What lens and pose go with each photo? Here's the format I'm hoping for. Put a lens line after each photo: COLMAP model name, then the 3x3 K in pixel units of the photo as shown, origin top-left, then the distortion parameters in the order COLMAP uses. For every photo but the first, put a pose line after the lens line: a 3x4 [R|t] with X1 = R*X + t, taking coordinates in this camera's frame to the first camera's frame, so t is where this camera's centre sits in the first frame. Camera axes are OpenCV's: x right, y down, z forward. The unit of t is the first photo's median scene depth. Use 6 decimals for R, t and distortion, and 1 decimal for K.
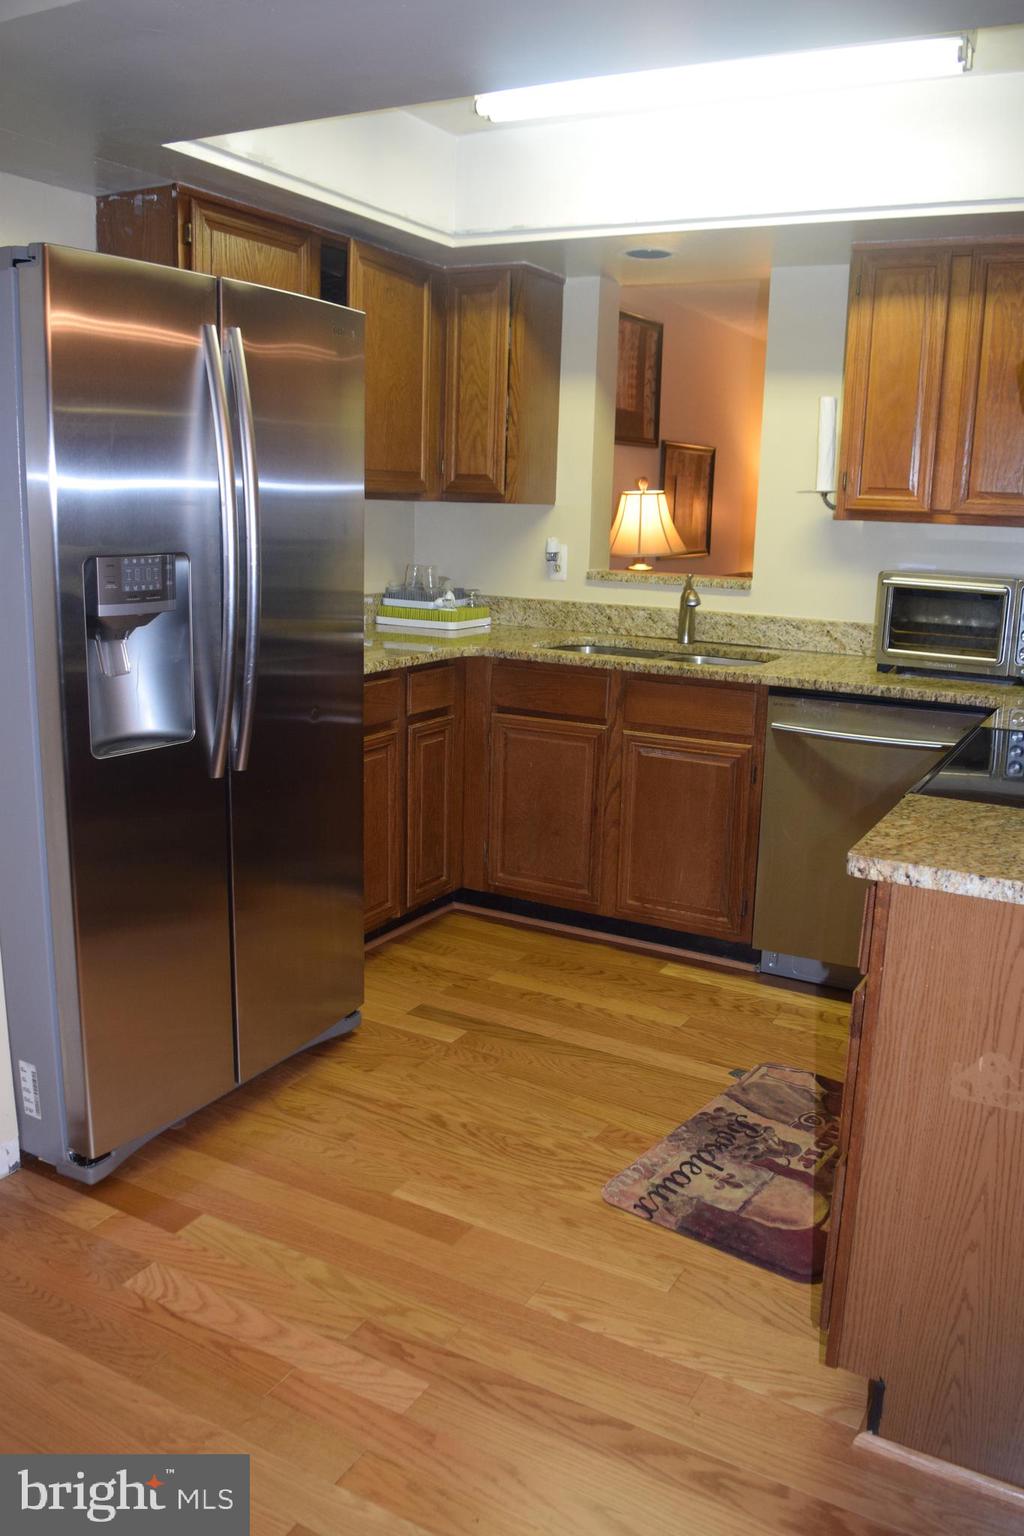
lens RADIAL K [[1202.7, 0, 520.5], [0, 1202.7, 775.3], [0, 0, 1]] dist [-0.093675, 0.018769]
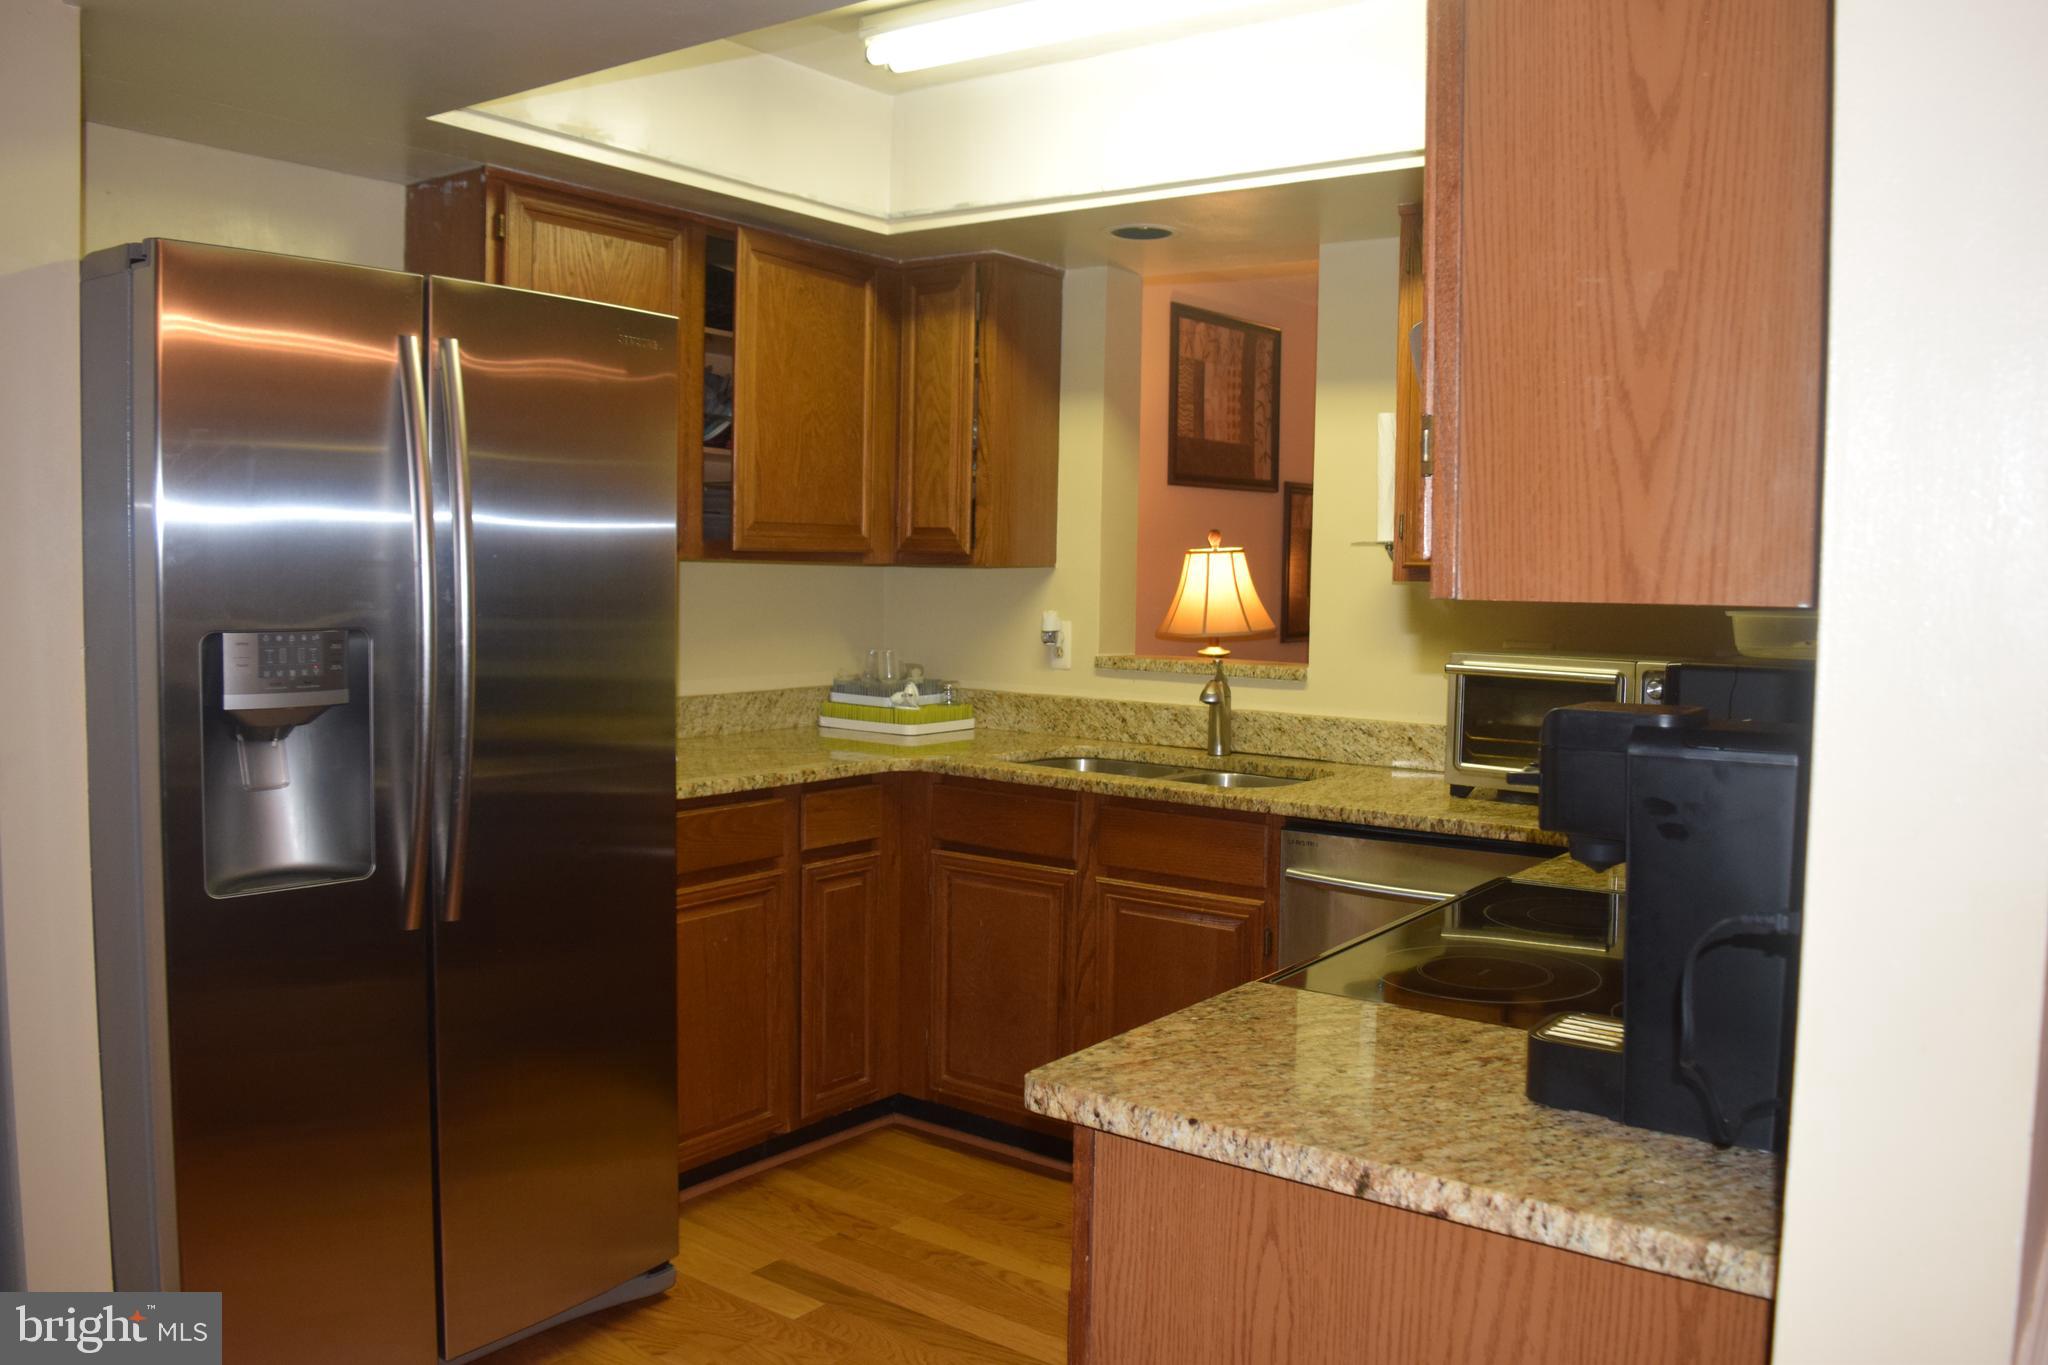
lens RADIAL K [[1603.6, 0, 1027.7], [0, 1603.6, 673.7], [0, 0, 1]] dist [-0.093675, 0.018769]
pose [[0.991087, 0.000289, -0.133218, 0.174878], [-0.021475, 0.987266, -0.157622, -0.006051], [0.131476, 0.159078, 0.978473, 0.049992]]
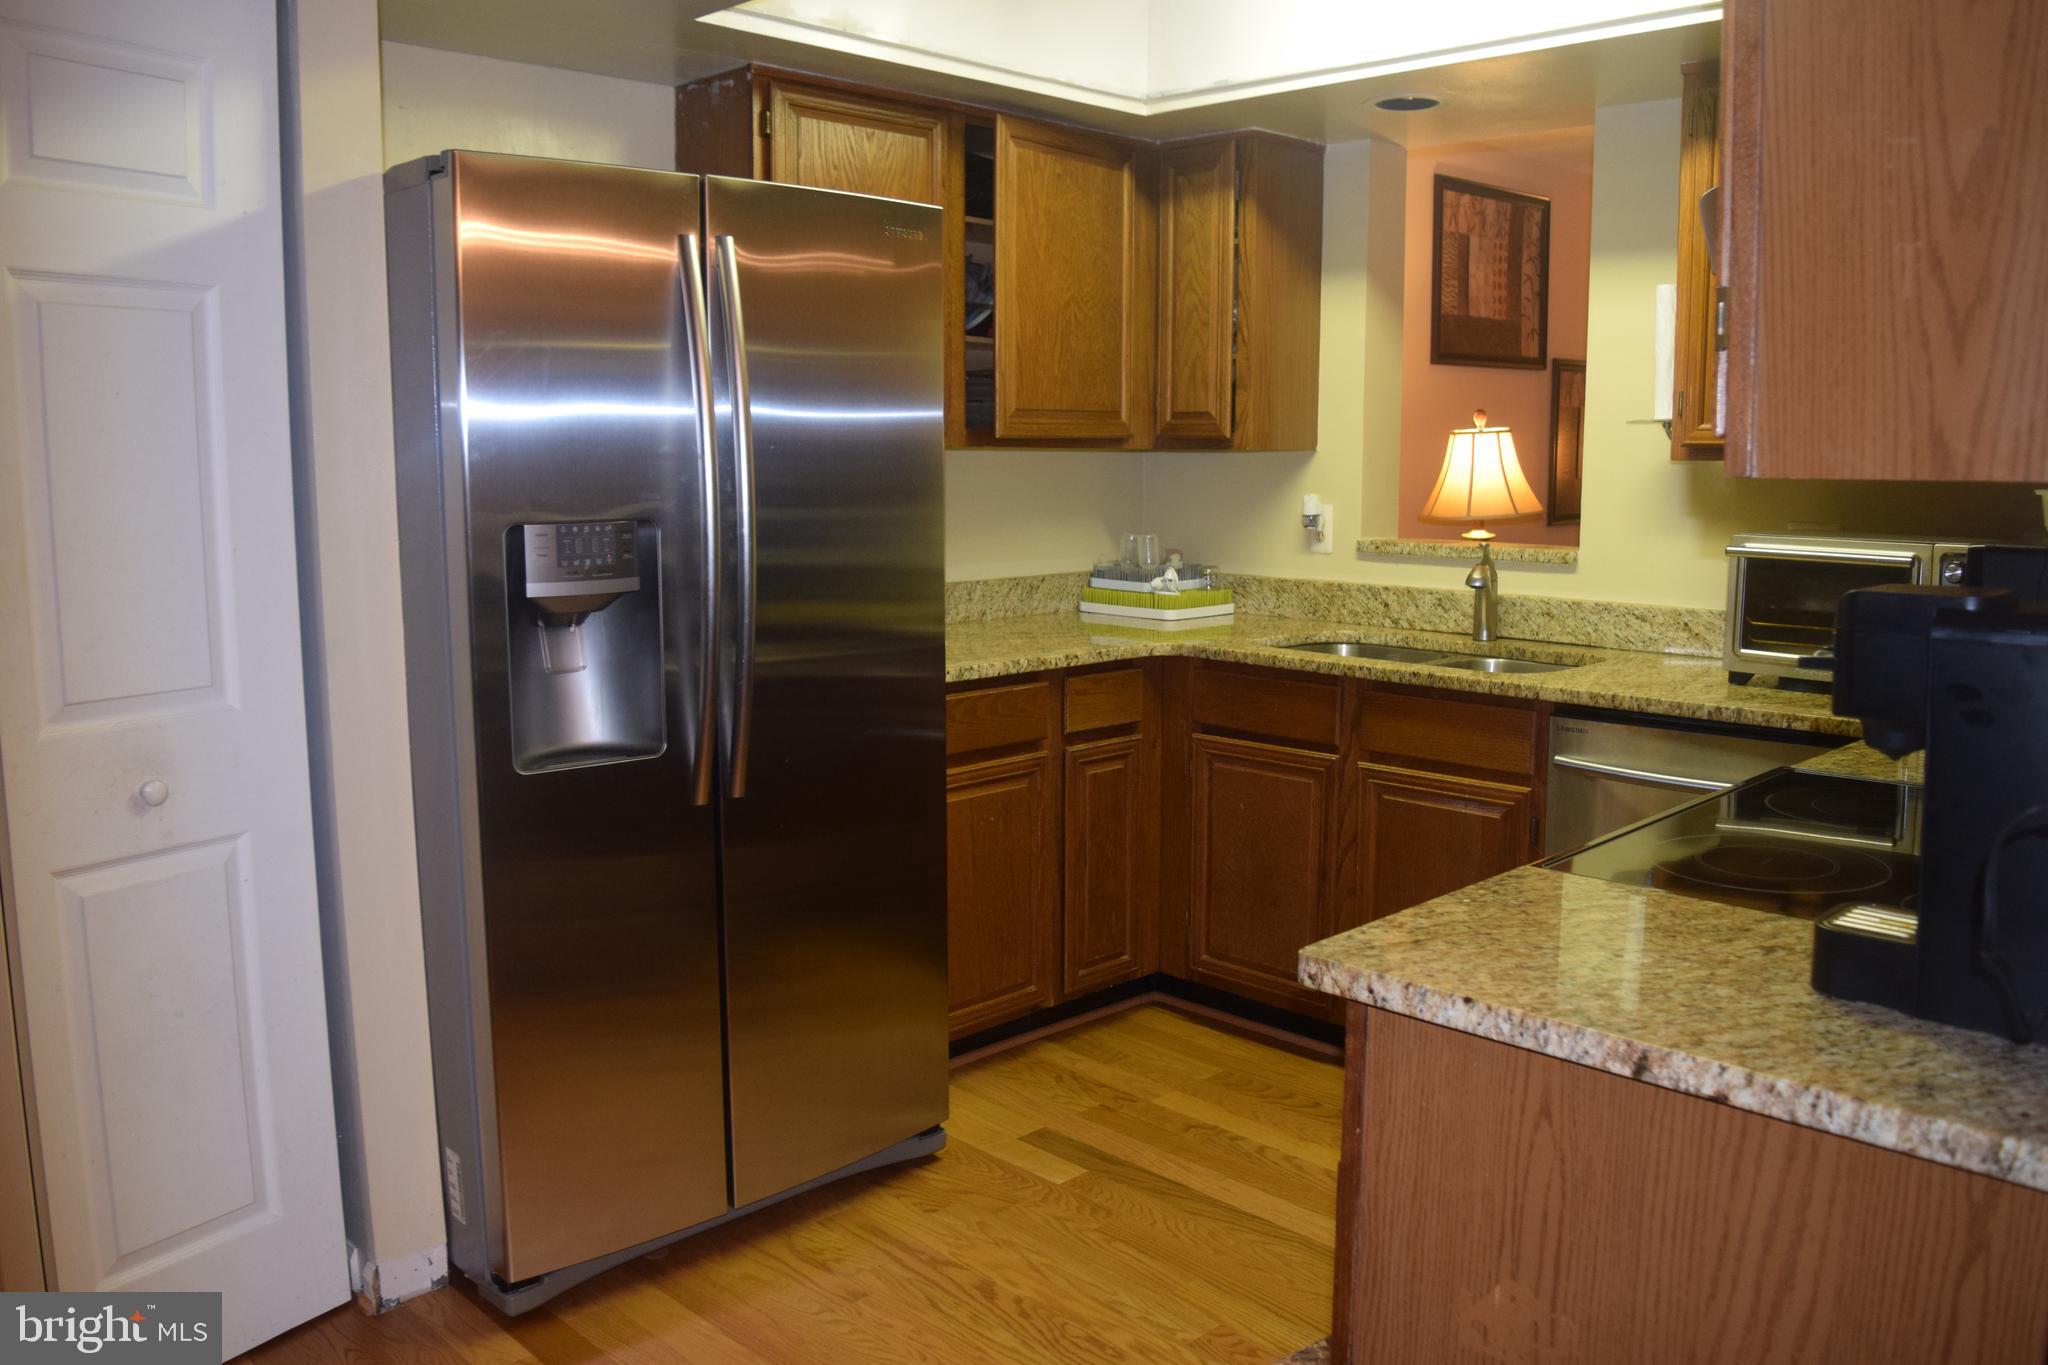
lens RADIAL K [[1603.6, 0, 1027.7], [0, 1603.6, 673.7], [0, 0, 1]] dist [-0.093675, 0.018769]
pose [[0.958281, 0.013825, -0.285493, 0.170115], [-0.038969, 0.995822, -0.082583, -0.003936], [0.283158, 0.090263, 0.954816, 0.041766]]
